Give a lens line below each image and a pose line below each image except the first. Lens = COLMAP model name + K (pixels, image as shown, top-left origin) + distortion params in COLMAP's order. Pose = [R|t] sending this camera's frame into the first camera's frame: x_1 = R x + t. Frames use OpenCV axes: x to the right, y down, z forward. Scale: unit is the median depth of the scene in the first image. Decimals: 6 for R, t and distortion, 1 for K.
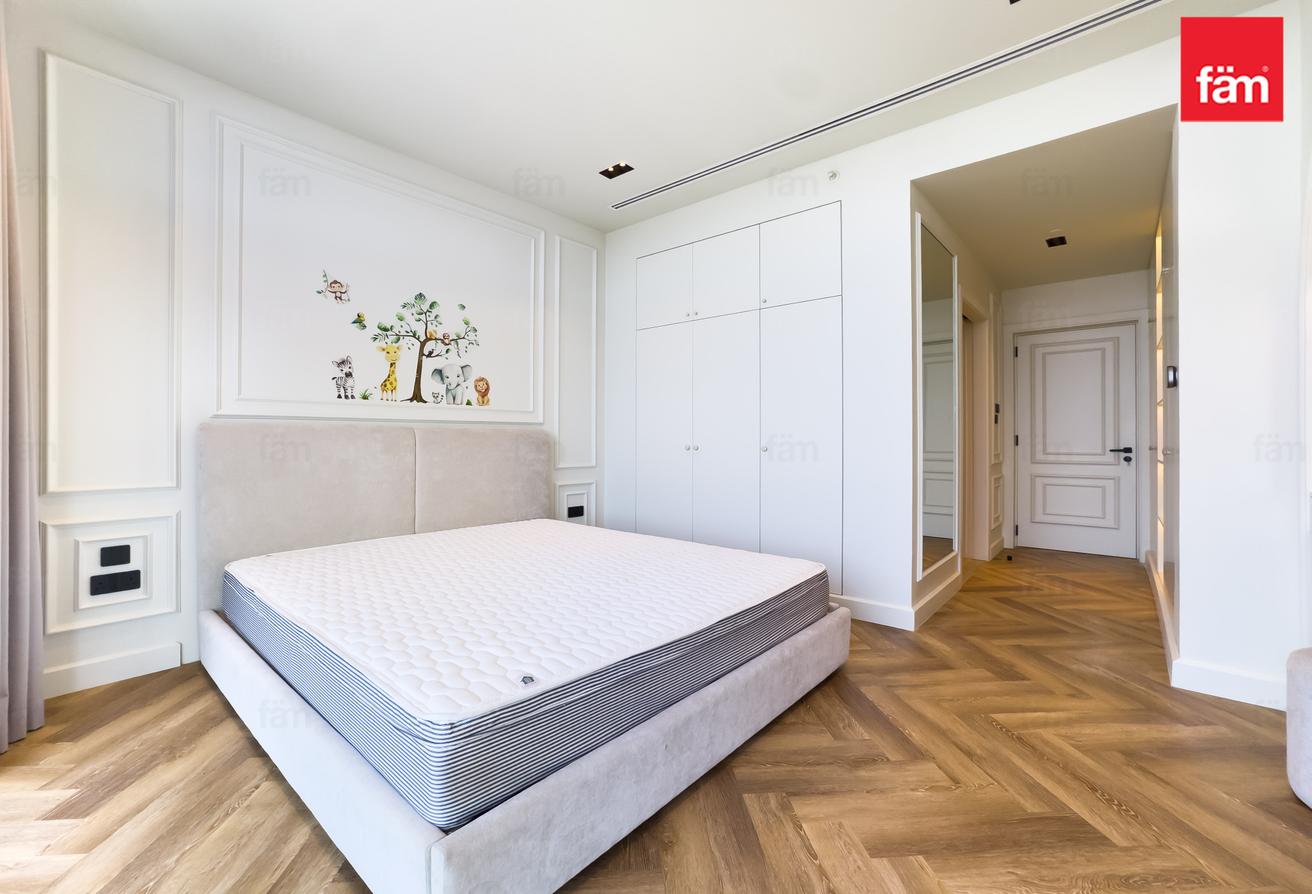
lens RADIAL K [[542.2, 0, 659.7], [0, 542.2, 435.5], [0, 0, 1]] dist [-0.041935, 0.018667]
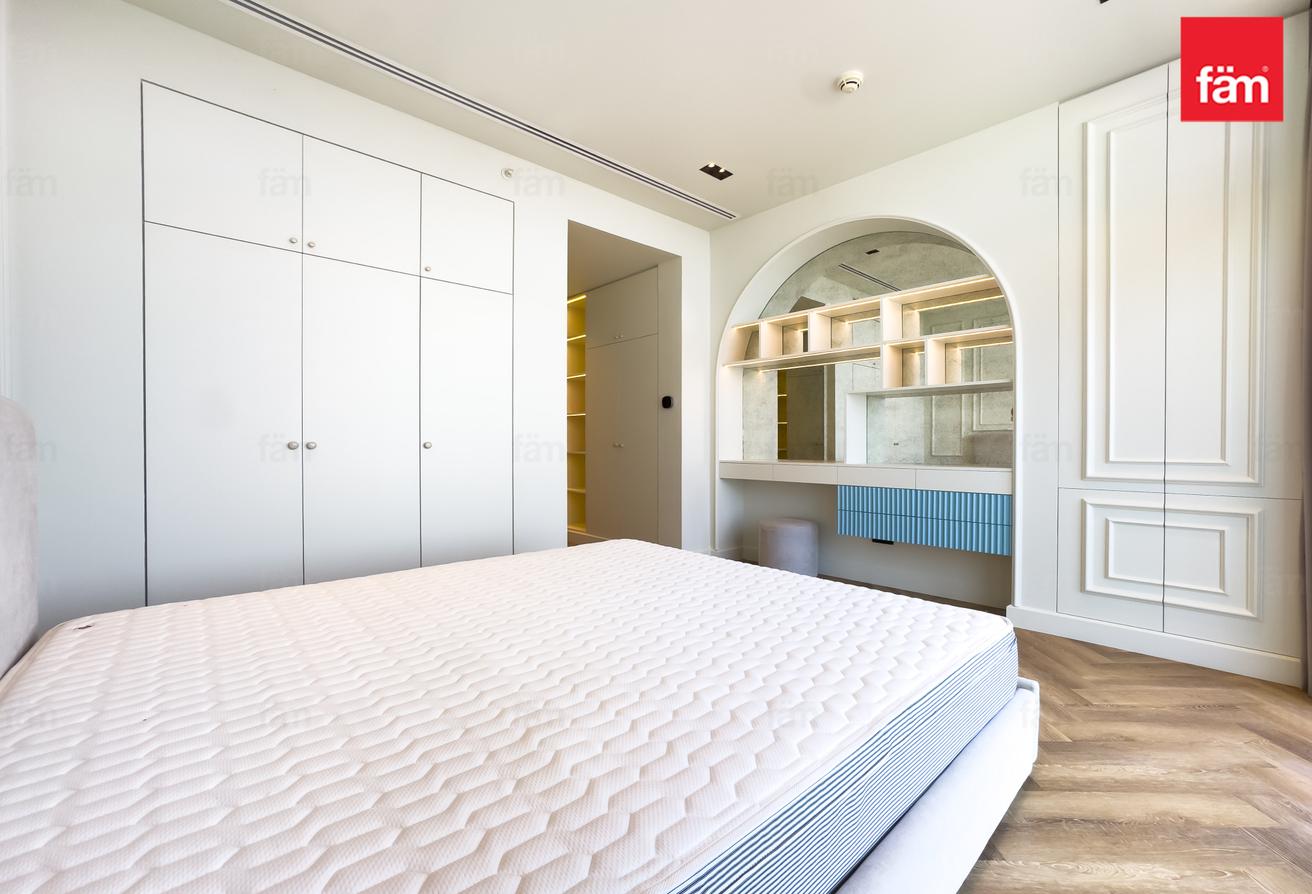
lens RADIAL K [[542.2, 0, 659.7], [0, 542.2, 435.5], [0, 0, 1]] dist [-0.041935, 0.018667]
pose [[0.113015, -0.003116, 0.993588, -0.407489], [-0.011807, 0.999920, 0.004479, 0.001875], [-0.993523, -0.012237, 0.112969, 0.369086]]
